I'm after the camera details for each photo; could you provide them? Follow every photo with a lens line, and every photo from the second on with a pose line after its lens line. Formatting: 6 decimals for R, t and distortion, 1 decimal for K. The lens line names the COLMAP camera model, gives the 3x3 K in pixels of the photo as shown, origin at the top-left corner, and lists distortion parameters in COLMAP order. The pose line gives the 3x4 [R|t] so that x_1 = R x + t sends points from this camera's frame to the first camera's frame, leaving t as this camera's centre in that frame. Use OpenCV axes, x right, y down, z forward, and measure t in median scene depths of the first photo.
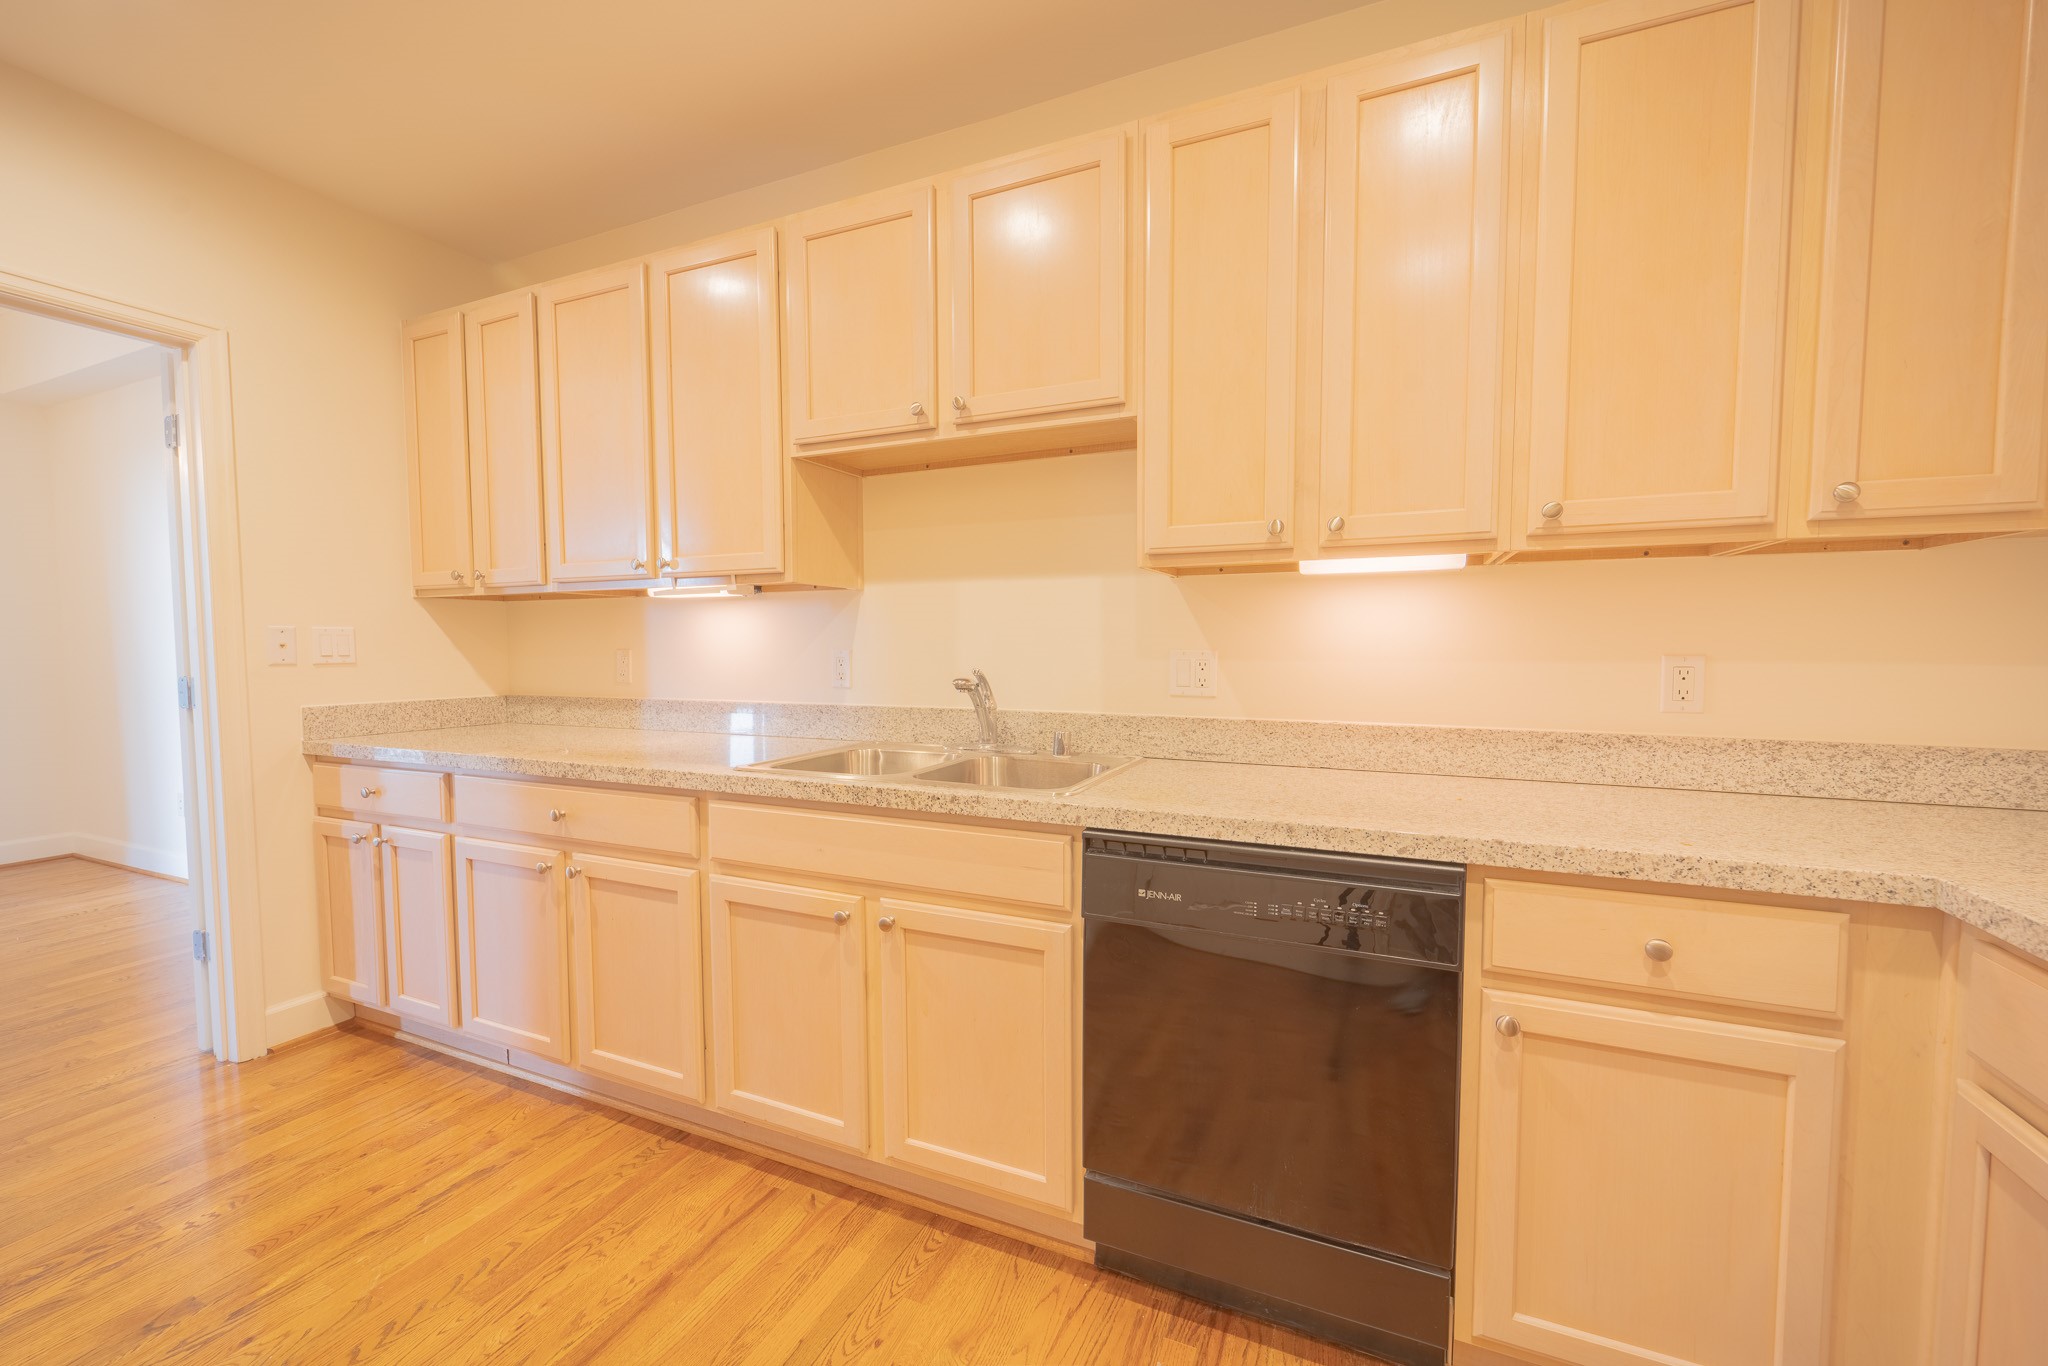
lens RADIAL K [[826.9, 0, 1010.0], [0, 826.9, 683.4], [0, 0, 1]] dist [-0.001565, -0.000050]
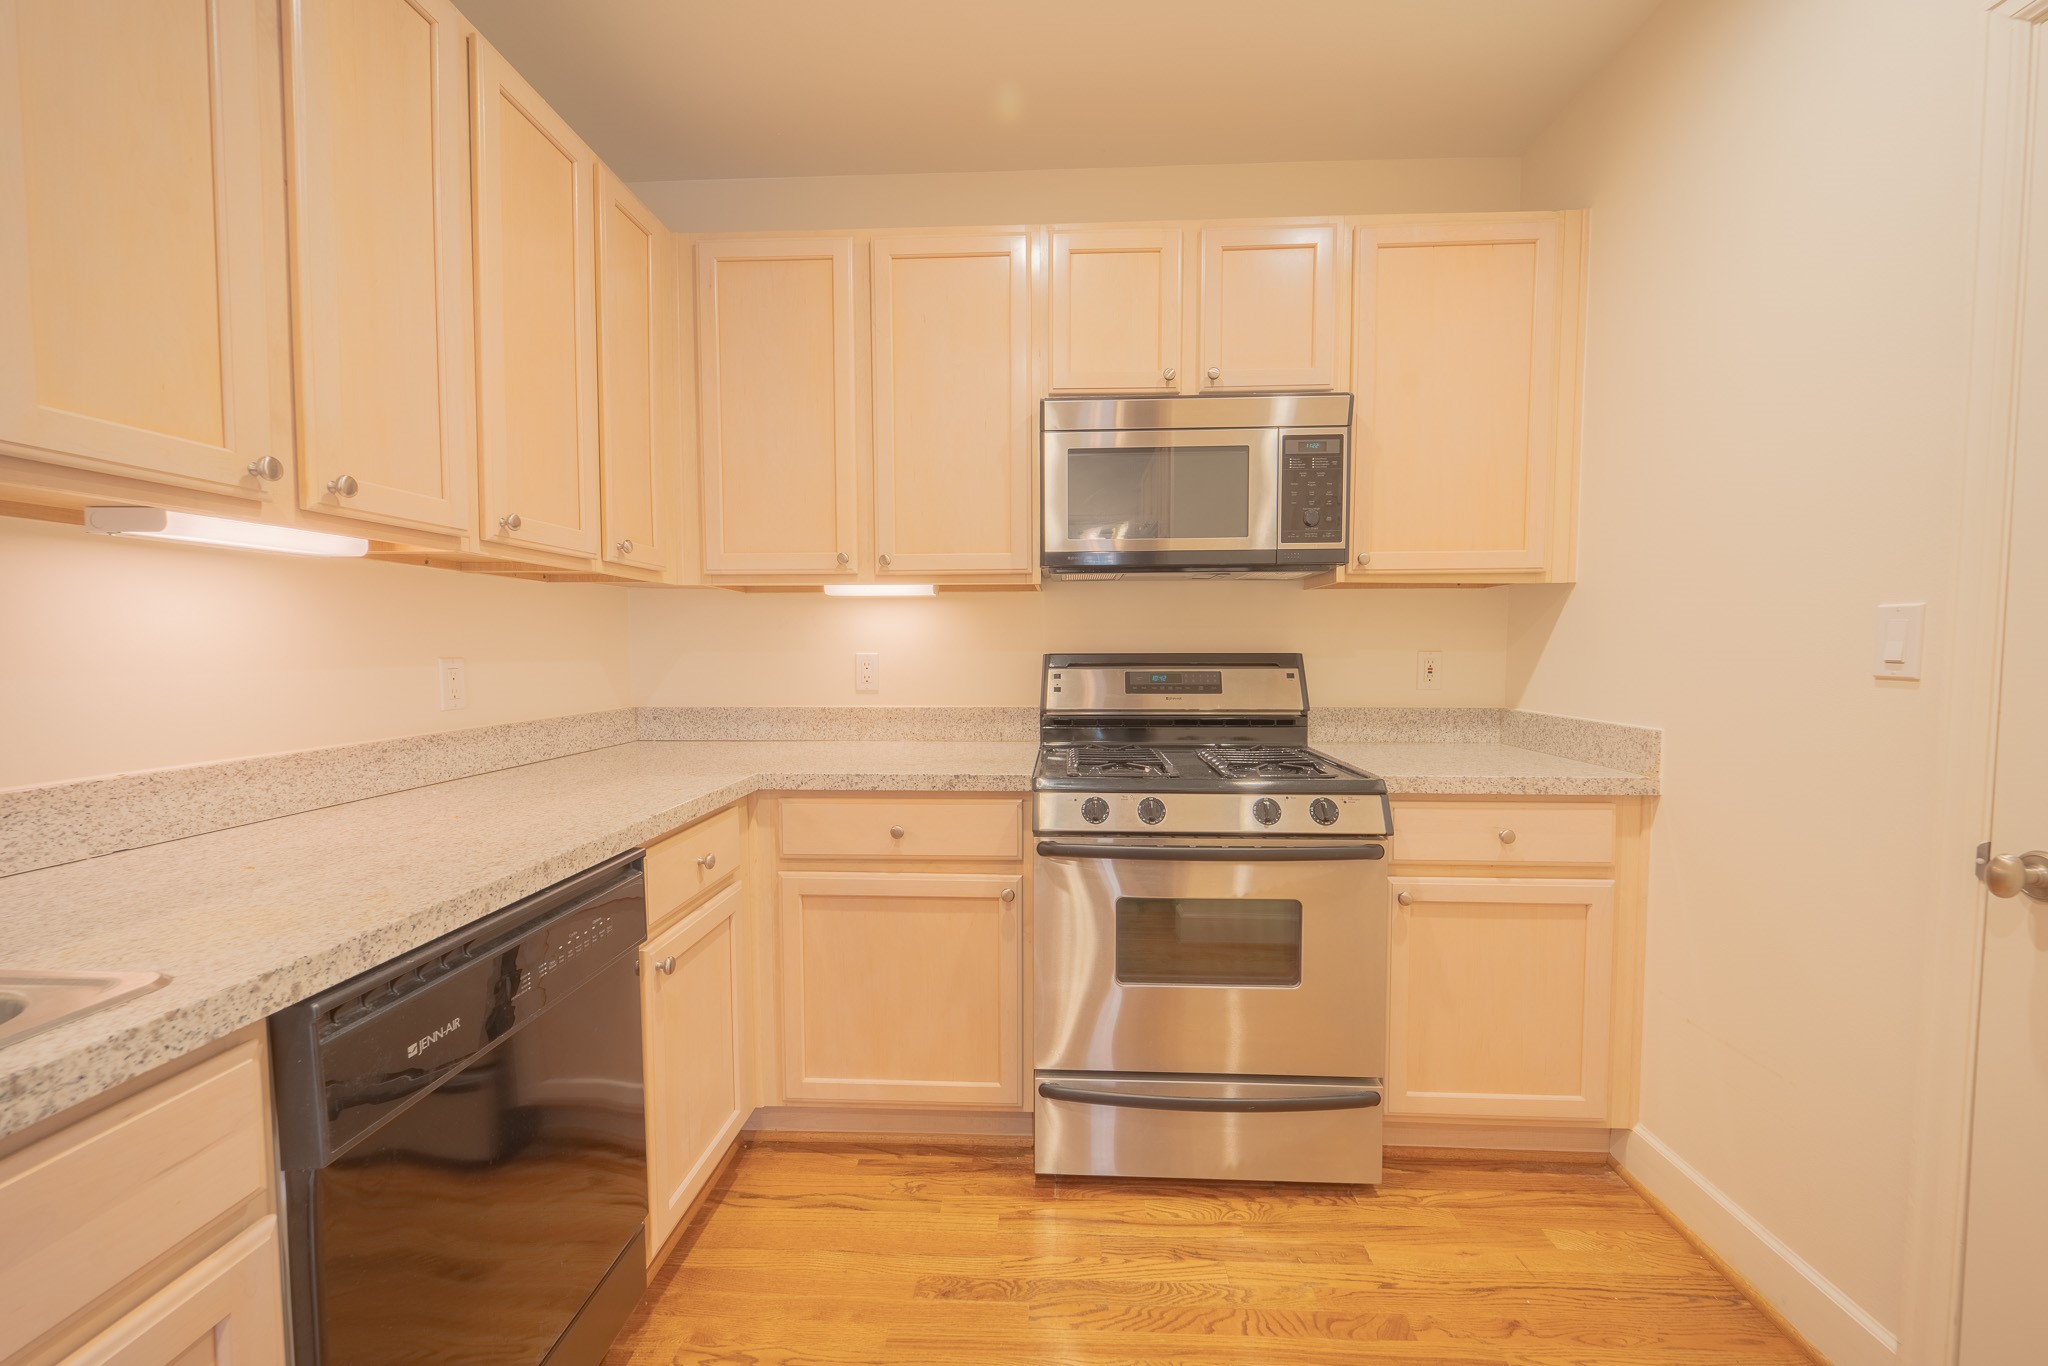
lens RADIAL K [[826.9, 0, 1016.4], [0, 826.9, 686.4], [0, 0, 1]] dist [-0.001565, -0.000050]
pose [[-0.354945, -0.042586, 0.933917, -0.526118], [0.051700, 0.996539, 0.065091, -0.031046], [-0.933457, 0.071387, -0.351515, 0.728869]]
